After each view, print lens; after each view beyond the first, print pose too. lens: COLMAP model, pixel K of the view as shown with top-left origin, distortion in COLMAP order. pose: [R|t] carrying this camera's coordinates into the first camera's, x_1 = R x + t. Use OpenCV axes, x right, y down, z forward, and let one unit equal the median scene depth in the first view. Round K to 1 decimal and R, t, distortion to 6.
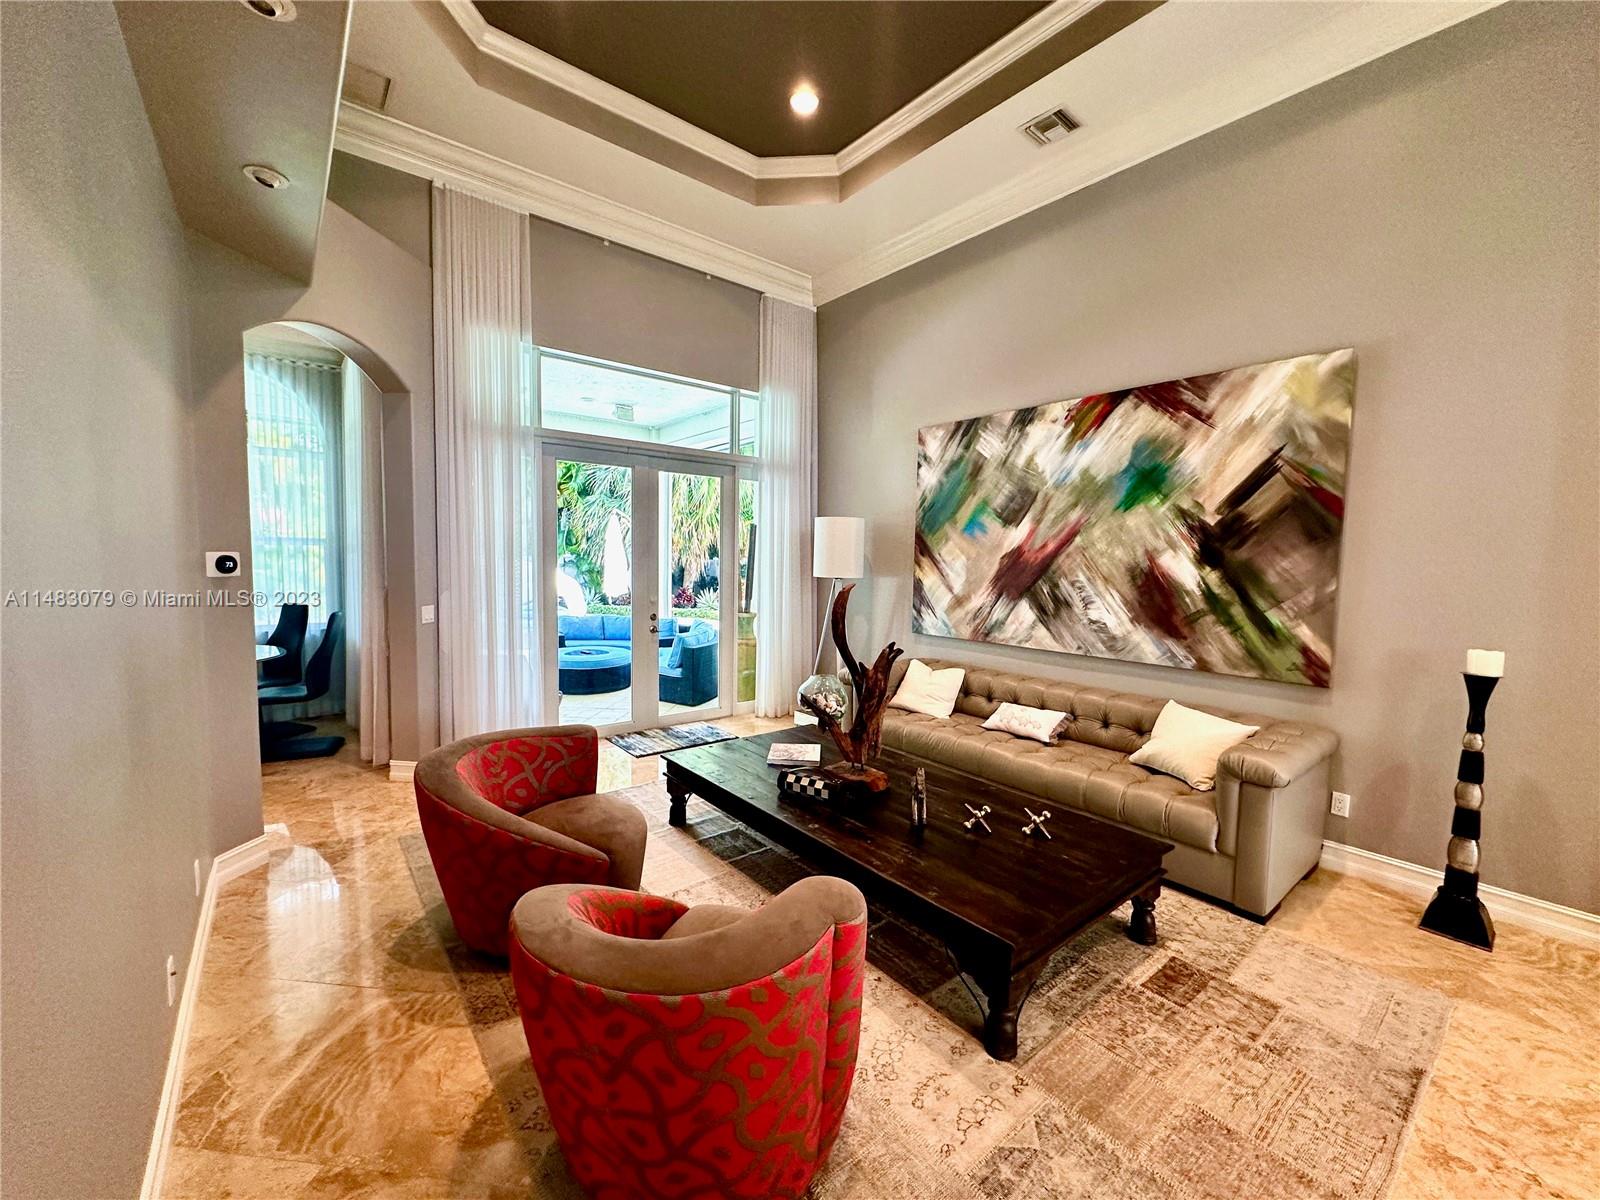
lens RADIAL K [[640.0, 0, 800.0], [0, 640.0, 600.0], [0, 0, 1]] dist [-0.003327, 0.000527]
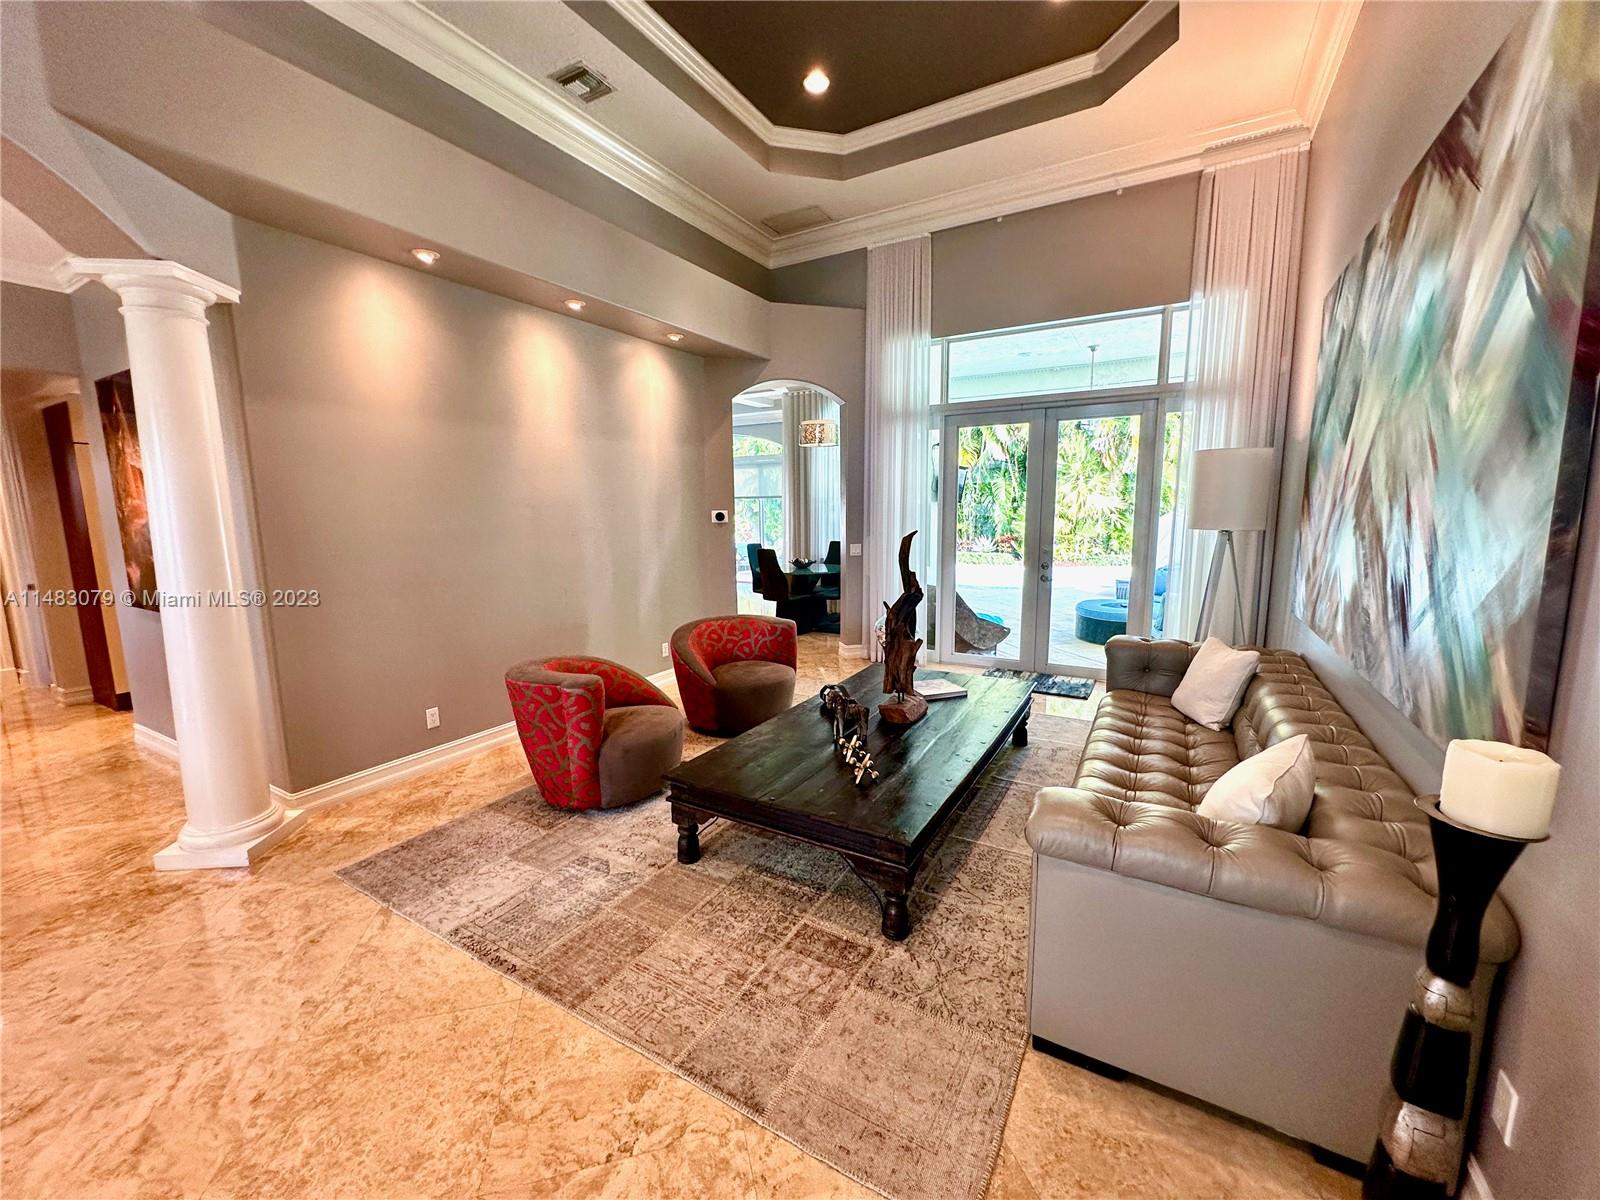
lens RADIAL K [[640.0, 0, 800.0], [0, 640.0, 600.0], [0, 0, 1]] dist [-0.003327, 0.000527]
pose [[0.355336, 0.113708, -0.927797, 0.686372], [-0.046482, 0.993495, 0.103958, -0.008945], [0.933582, 0.006186, 0.358310, 0.299905]]
